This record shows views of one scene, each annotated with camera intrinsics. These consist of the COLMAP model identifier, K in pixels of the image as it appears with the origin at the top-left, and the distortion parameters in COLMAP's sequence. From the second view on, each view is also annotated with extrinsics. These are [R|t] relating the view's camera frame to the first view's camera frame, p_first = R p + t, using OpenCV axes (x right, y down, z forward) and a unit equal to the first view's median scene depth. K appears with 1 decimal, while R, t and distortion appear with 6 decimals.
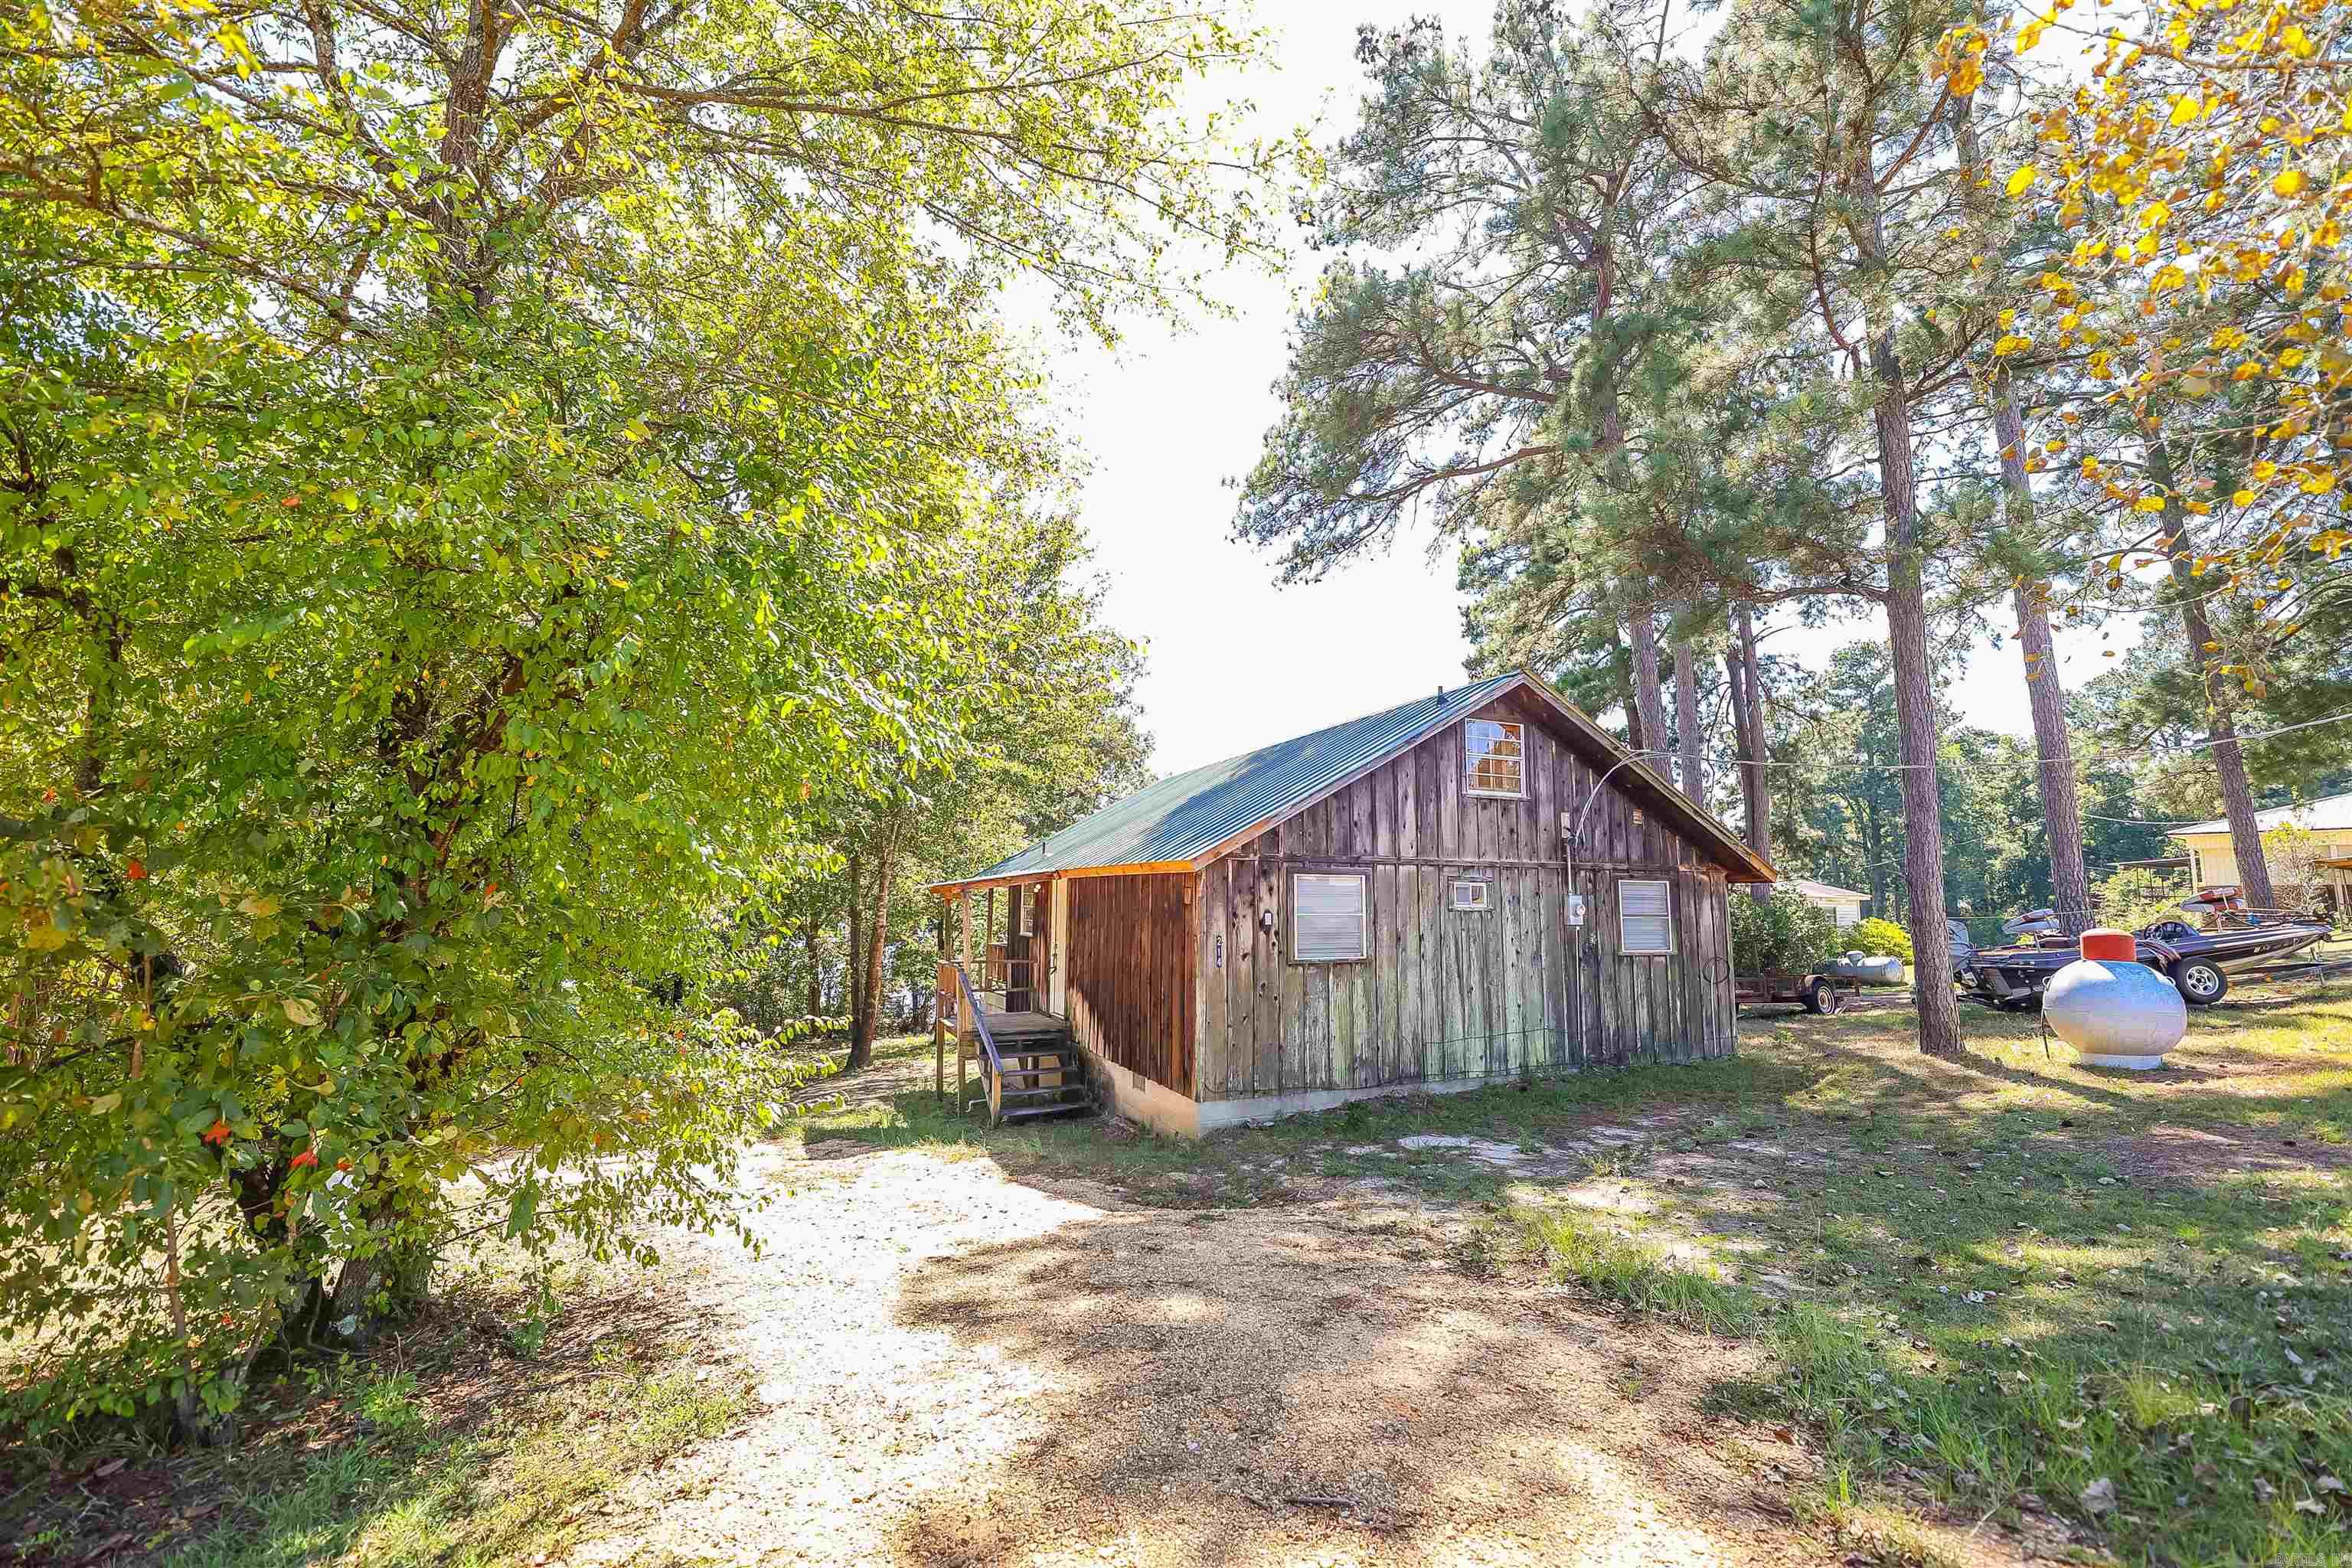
lens RADIAL K [[943.4, 0, 1176.7], [0, 943.4, 781.6], [0, 0, 1]] dist [-0.002392, -0.000980]
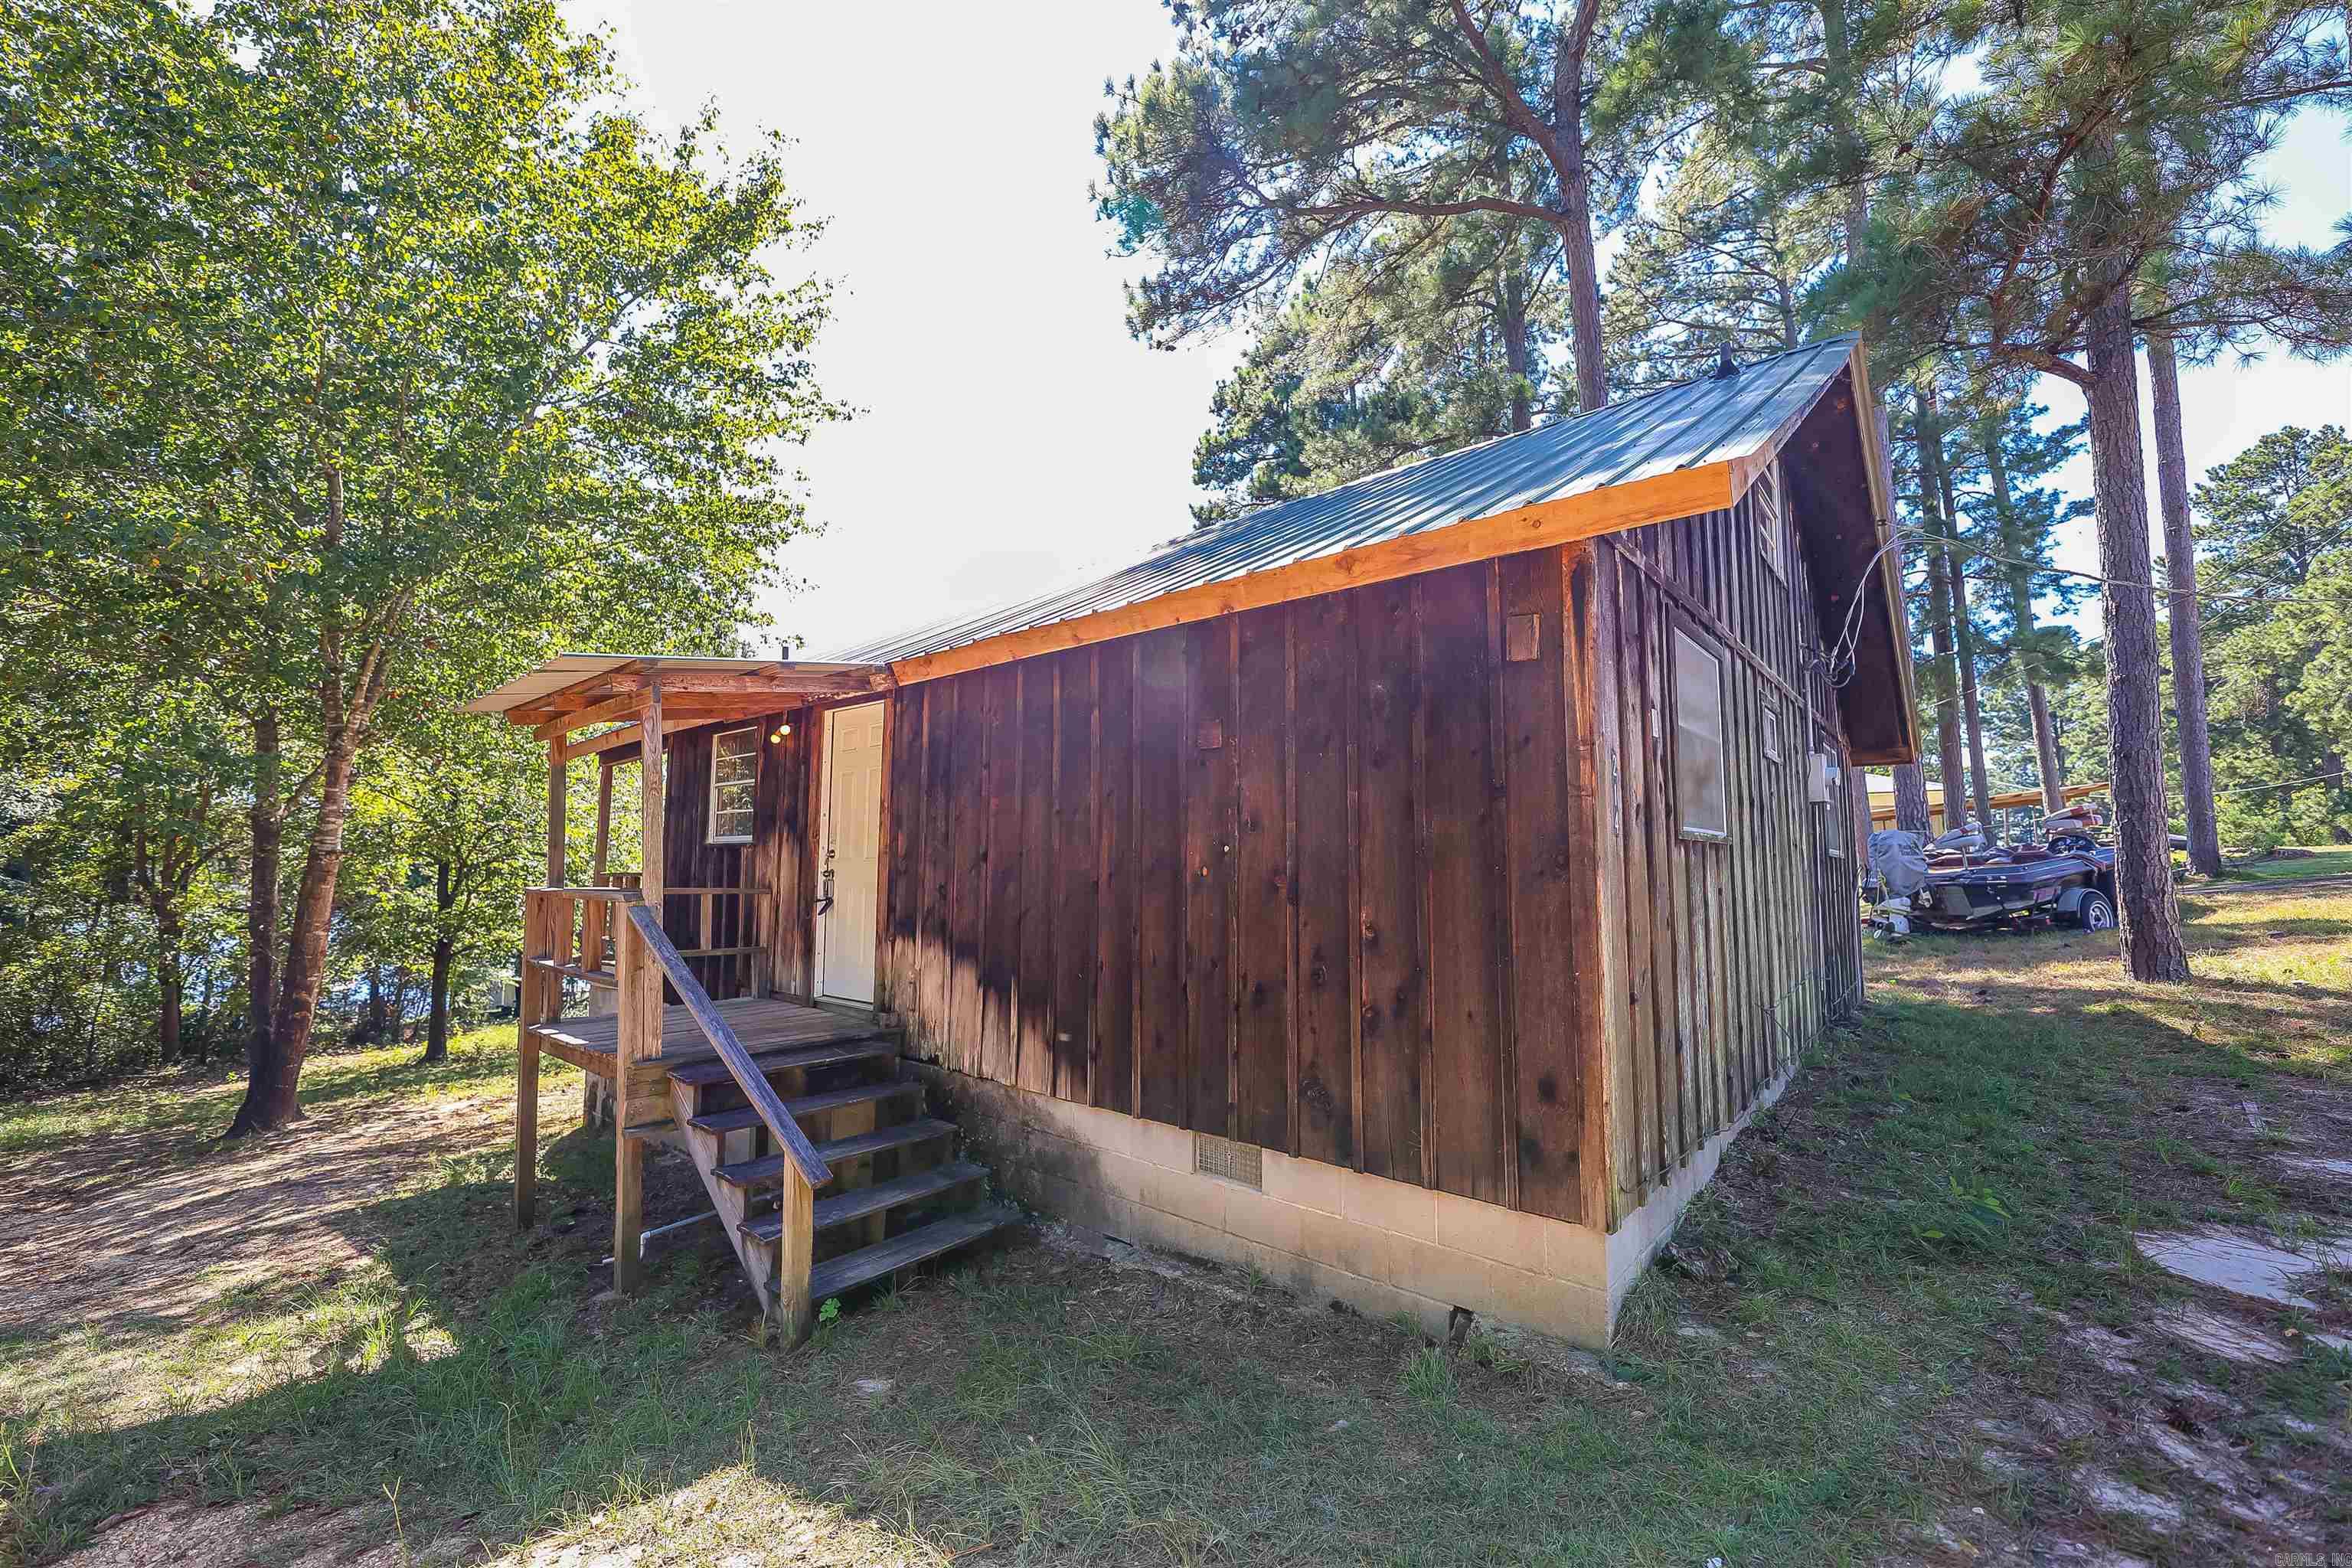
lens RADIAL K [[943.4, 0, 1175.1], [0, 943.4, 785.5], [0, 0, 1]] dist [-0.002392, -0.000980]
pose [[0.904020, 0.037799, 0.425816, -0.166241], [-0.053277, 0.998279, 0.024494, 0.115024], [-0.424157, -0.044829, 0.904478, 0.486587]]
